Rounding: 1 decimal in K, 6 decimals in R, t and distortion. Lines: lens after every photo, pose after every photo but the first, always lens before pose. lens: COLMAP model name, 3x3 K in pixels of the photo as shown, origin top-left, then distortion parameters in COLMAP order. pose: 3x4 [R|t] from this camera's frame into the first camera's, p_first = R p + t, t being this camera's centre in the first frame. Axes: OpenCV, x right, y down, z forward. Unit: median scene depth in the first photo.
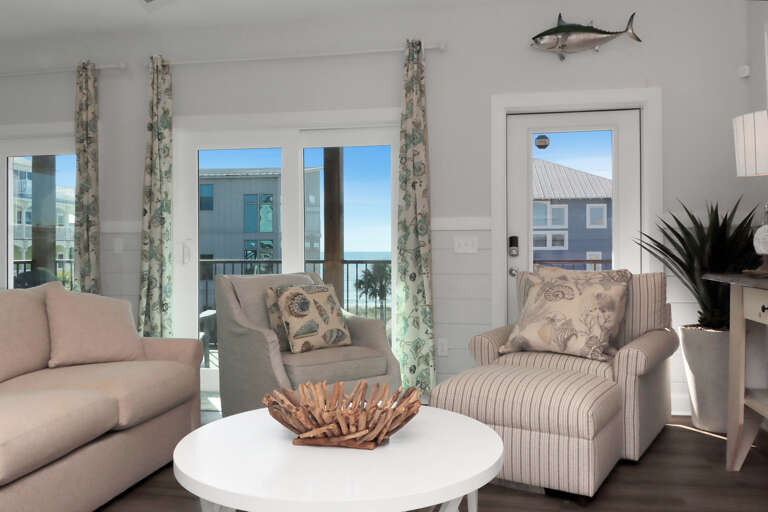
lens RADIAL K [[620.6, 0, 384.0], [0, 620.6, 256.0], [0, 0, 1]] dist [0.038357, -0.091640]
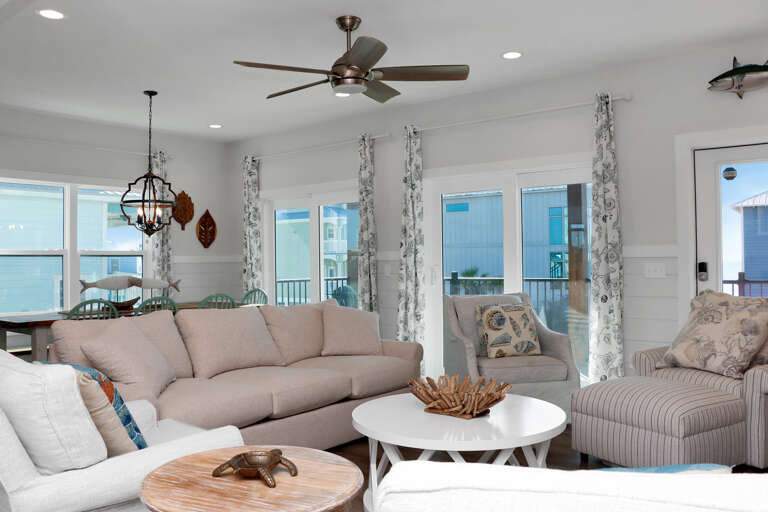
lens RADIAL K [[627.8, 0, 384.0], [0, 627.8, 256.0], [0, 0, 1]] dist [-0.184712, 0.153316]
pose [[0.876581, -0.010232, -0.481146, 0.235490], [0.002439, 0.999856, -0.016820, -0.027171], [0.481248, 0.013571, 0.876479, -0.188363]]
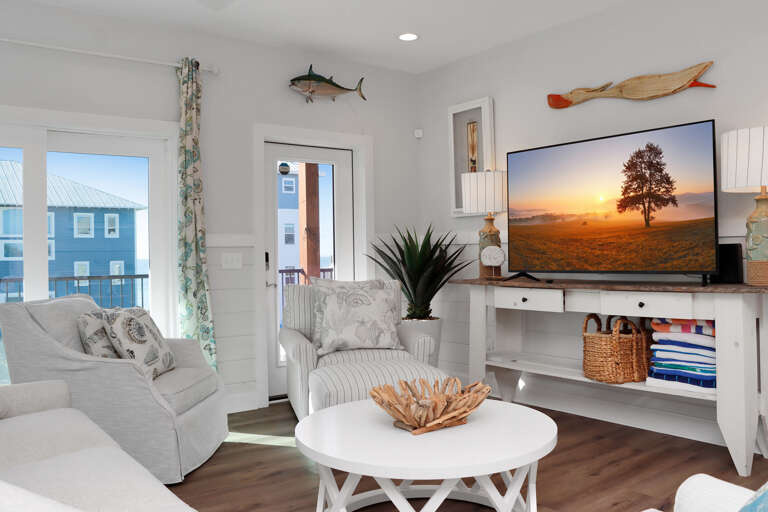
lens RADIAL K [[627.8, 0, 384.0], [0, 627.8, 256.0], [0, 0, 1]] dist [-0.184712, 0.153316]
pose [[0.674432, -0.011356, 0.738249, -0.478206], [0.021099, 0.999770, -0.003895, -0.016949], [-0.738035, 0.018203, 0.674517, 0.108758]]
